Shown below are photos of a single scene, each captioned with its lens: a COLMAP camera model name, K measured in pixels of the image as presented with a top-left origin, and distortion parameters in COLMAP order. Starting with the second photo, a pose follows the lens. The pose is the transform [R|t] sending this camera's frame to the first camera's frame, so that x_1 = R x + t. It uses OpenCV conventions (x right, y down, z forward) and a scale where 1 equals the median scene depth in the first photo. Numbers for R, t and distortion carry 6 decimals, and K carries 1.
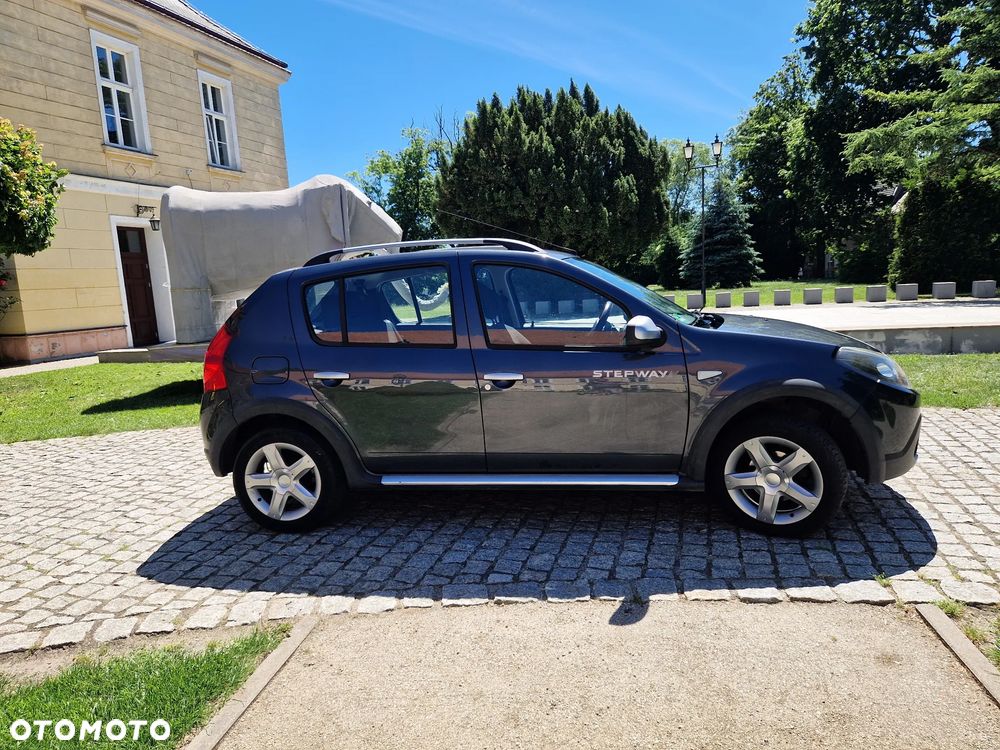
lens RADIAL K [[669.3, 0, 497.1], [0, 669.3, 377.1], [0, 0, 1]] dist [0.060211, -0.052580]
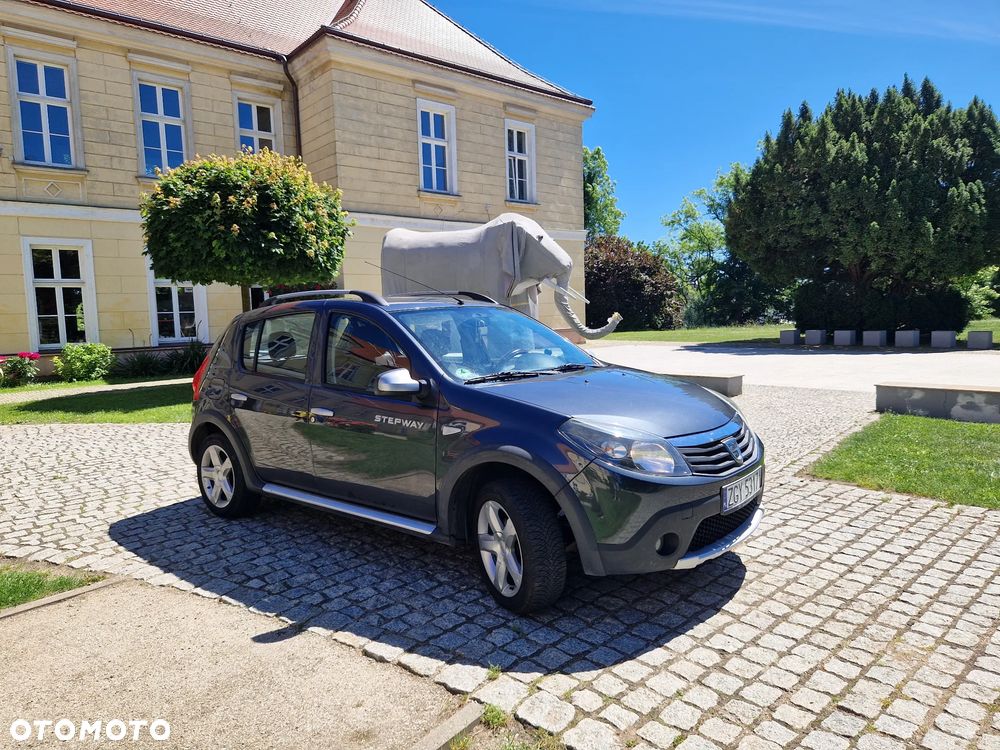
lens RADIAL K [[670.2, 0, 492.5], [0, 670.2, 366.7], [0, 0, 1]] dist [0.058860, -0.053587]
pose [[0.866278, 0.071284, -0.494450, 0.161951], [-0.091344, 0.995683, -0.016489, -0.016807], [0.491140, 0.059449, 0.869050, 0.027241]]
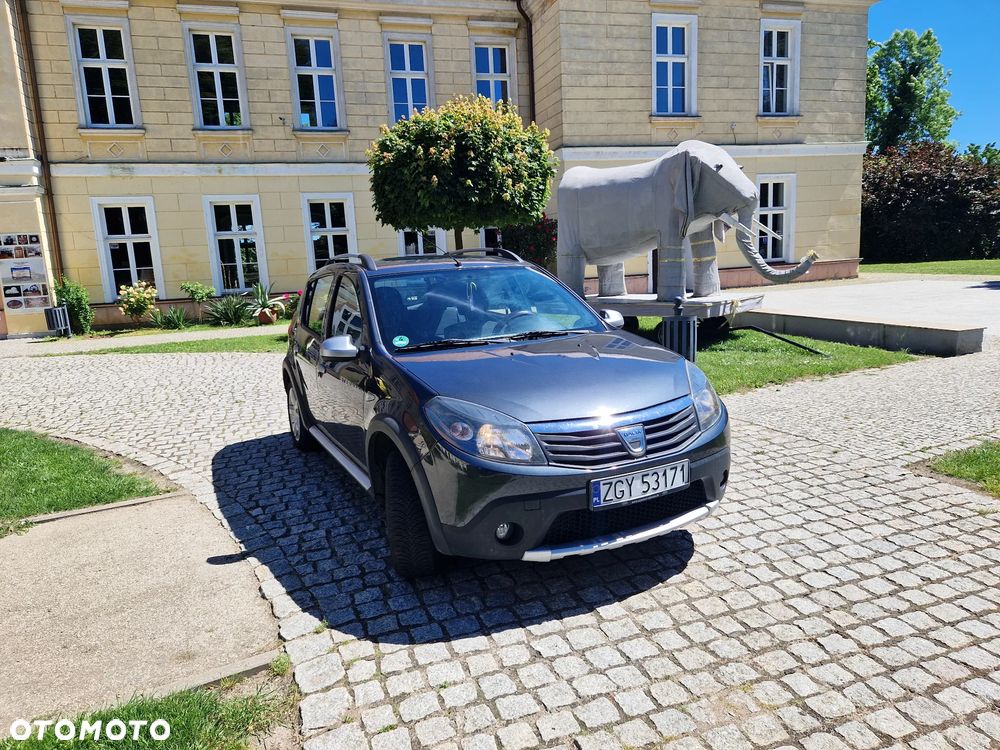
lens RADIAL K [[669.2, 0, 489.7], [0, 669.2, 366.8], [0, 0, 1]] dist [0.058443, -0.051594]
pose [[0.590450, 0.158193, -0.791419, 0.236109], [-0.097547, 0.987402, 0.124590, -0.037991], [0.801157, 0.003636, 0.598443, 0.097321]]
